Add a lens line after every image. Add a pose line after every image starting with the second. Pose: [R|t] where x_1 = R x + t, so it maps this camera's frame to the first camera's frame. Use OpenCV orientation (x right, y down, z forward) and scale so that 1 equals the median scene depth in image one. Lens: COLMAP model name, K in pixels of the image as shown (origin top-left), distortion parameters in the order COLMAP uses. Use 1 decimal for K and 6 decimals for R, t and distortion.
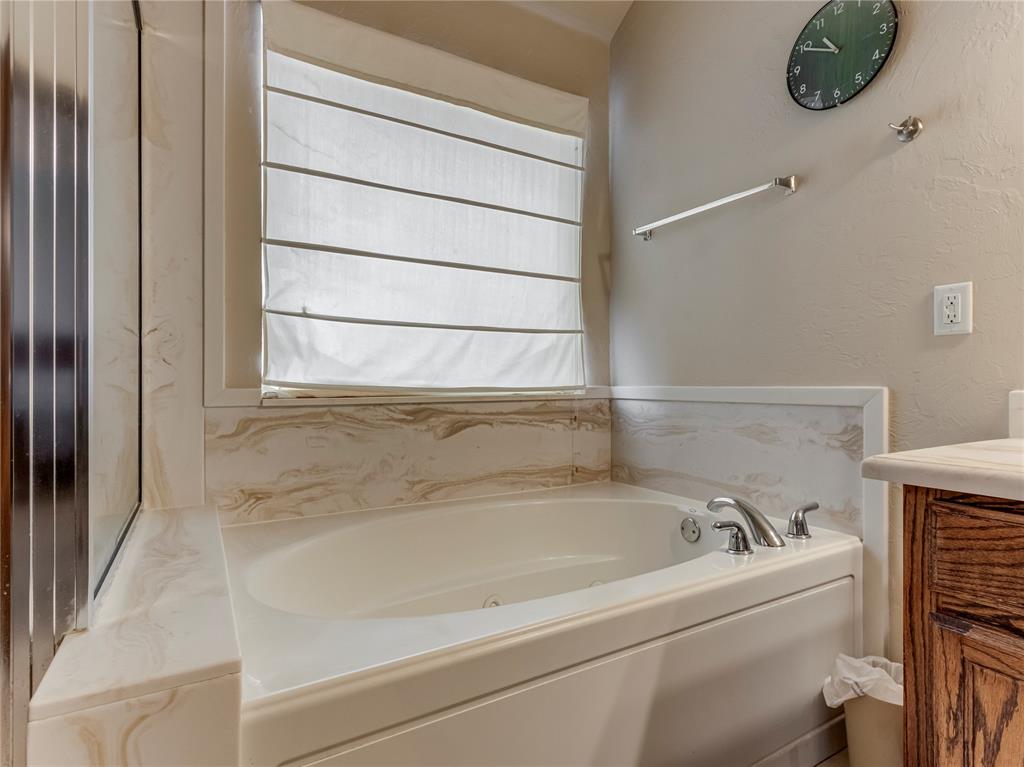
lens RADIAL K [[546.7, 0, 529.4], [0, 546.7, 385.9], [0, 0, 1]] dist [-0.000528, 0.001346]
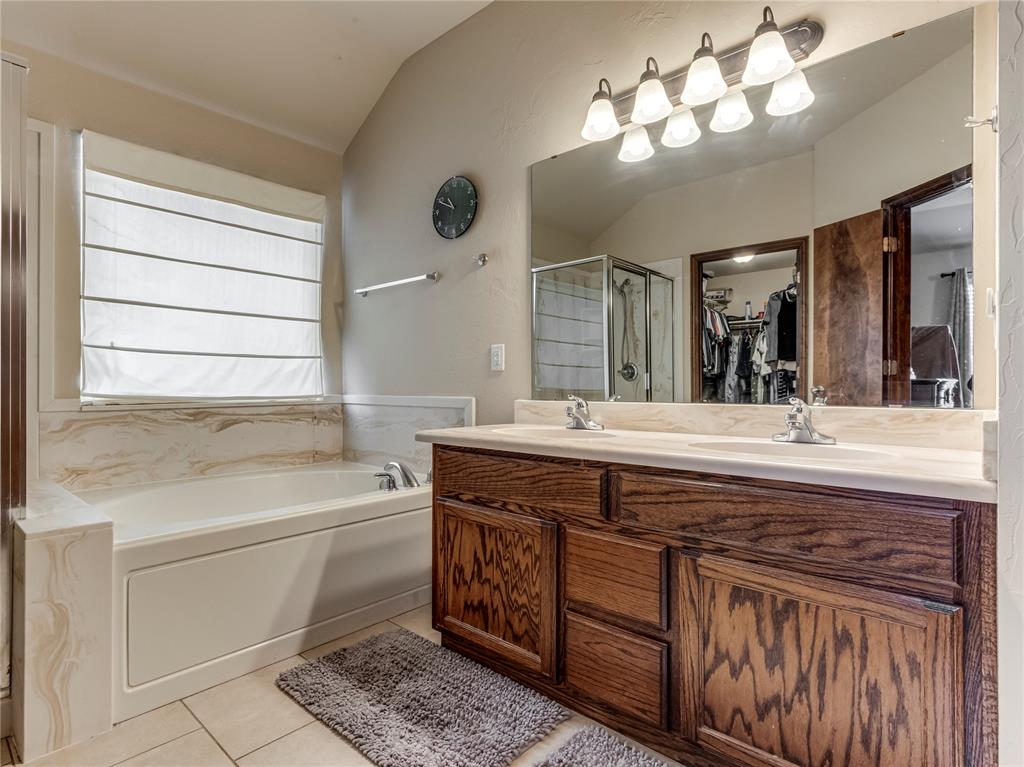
lens RADIAL K [[539.4, 0, 452.0], [0, 539.4, 387.0], [0, 0, 1]] dist [0.004064, 0.000148]
pose [[0.971424, 0.001541, 0.237345, 0.125098], [-0.001139, 0.999998, -0.001828, -0.024420], [-0.237348, 0.001505, 0.971424, -0.612653]]
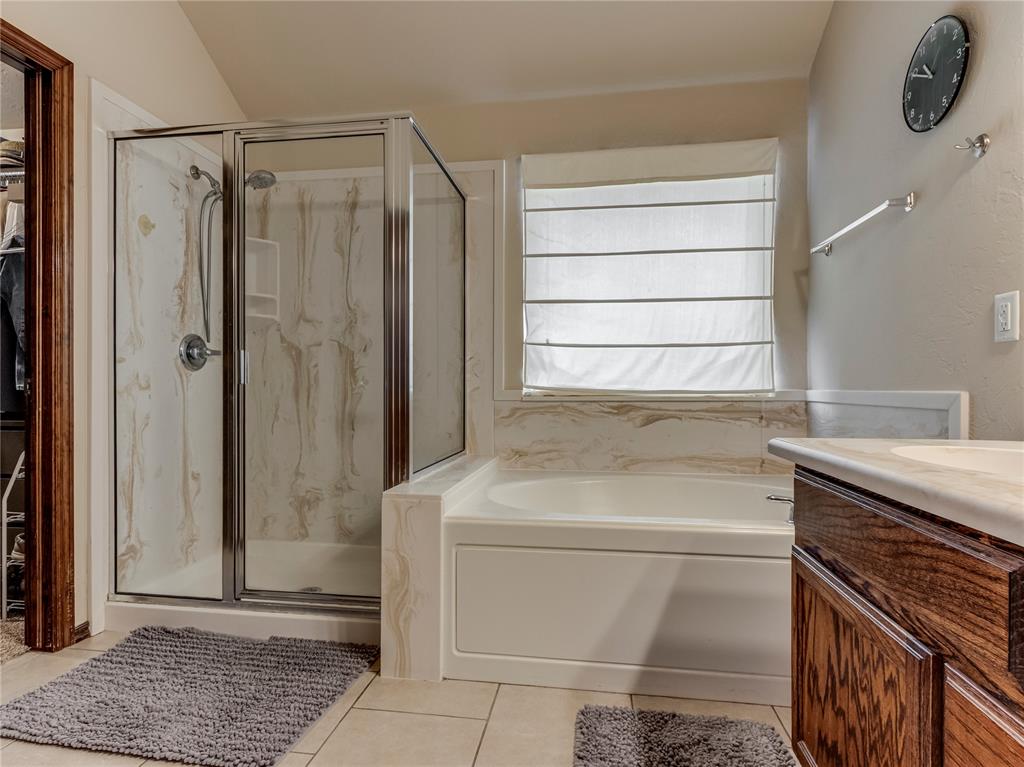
lens RADIAL K [[543.4, 0, 515.4], [0, 543.4, 388.9], [0, 0, 1]] dist [0.009132, -0.007406]
pose [[0.771883, 0.003761, -0.635754, 0.537667], [-0.003897, 0.999992, 0.001183, -0.000915], [0.635753, 0.001564, 0.771891, -0.295065]]
